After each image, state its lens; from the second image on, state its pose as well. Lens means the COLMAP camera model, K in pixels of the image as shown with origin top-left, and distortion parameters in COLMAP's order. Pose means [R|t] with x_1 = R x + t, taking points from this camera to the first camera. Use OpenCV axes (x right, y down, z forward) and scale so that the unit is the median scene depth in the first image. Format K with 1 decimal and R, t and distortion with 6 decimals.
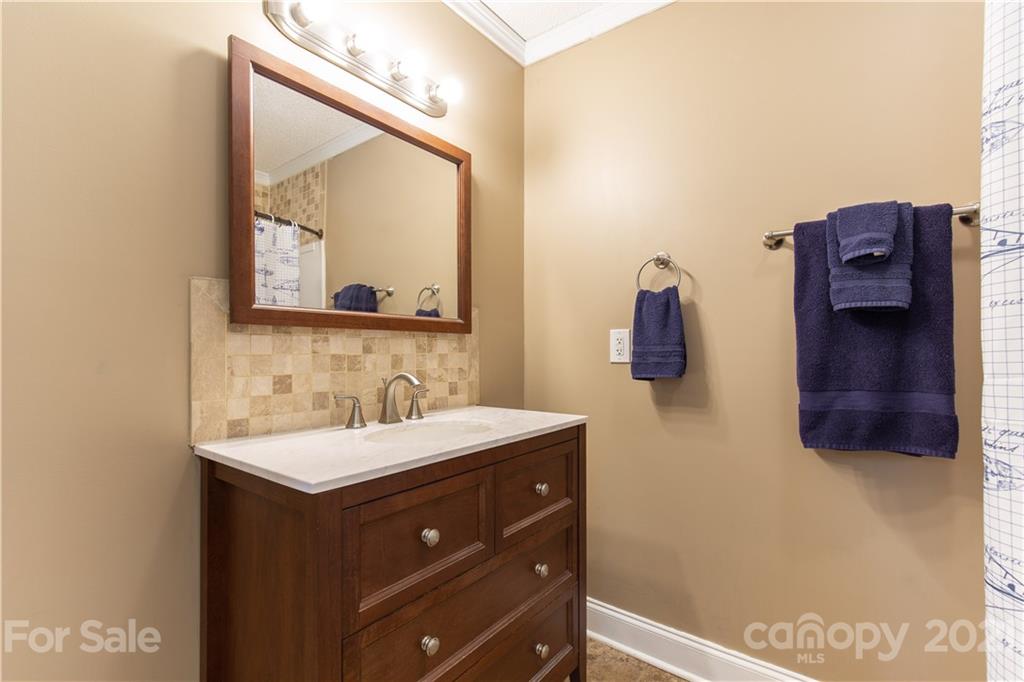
lens RADIAL K [[465.1, 0, 510.4], [0, 465.1, 348.2], [0, 0, 1]] dist [-0.003348, -0.000536]
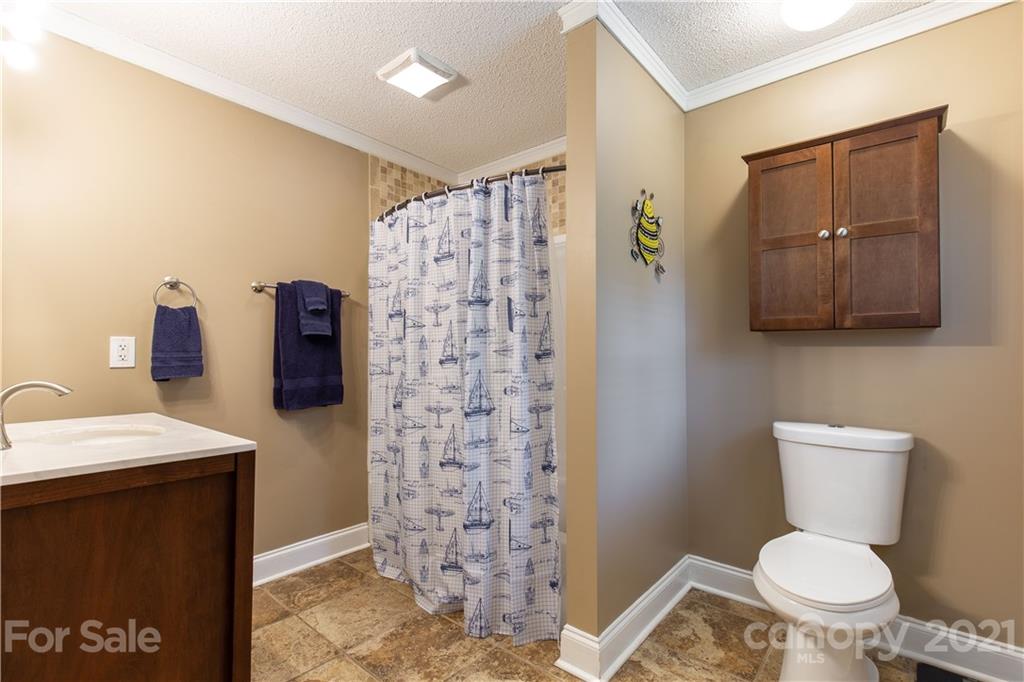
lens RADIAL K [[465.1, 0, 512.0], [0, 465.1, 345.1], [0, 0, 1]] dist [-0.003348, -0.000536]
pose [[0.036361, 0.022475, 0.999086, -1.052737], [-0.001659, 0.999747, -0.022429, 0.001753], [-0.999337, -0.000841, 0.036390, 0.068046]]
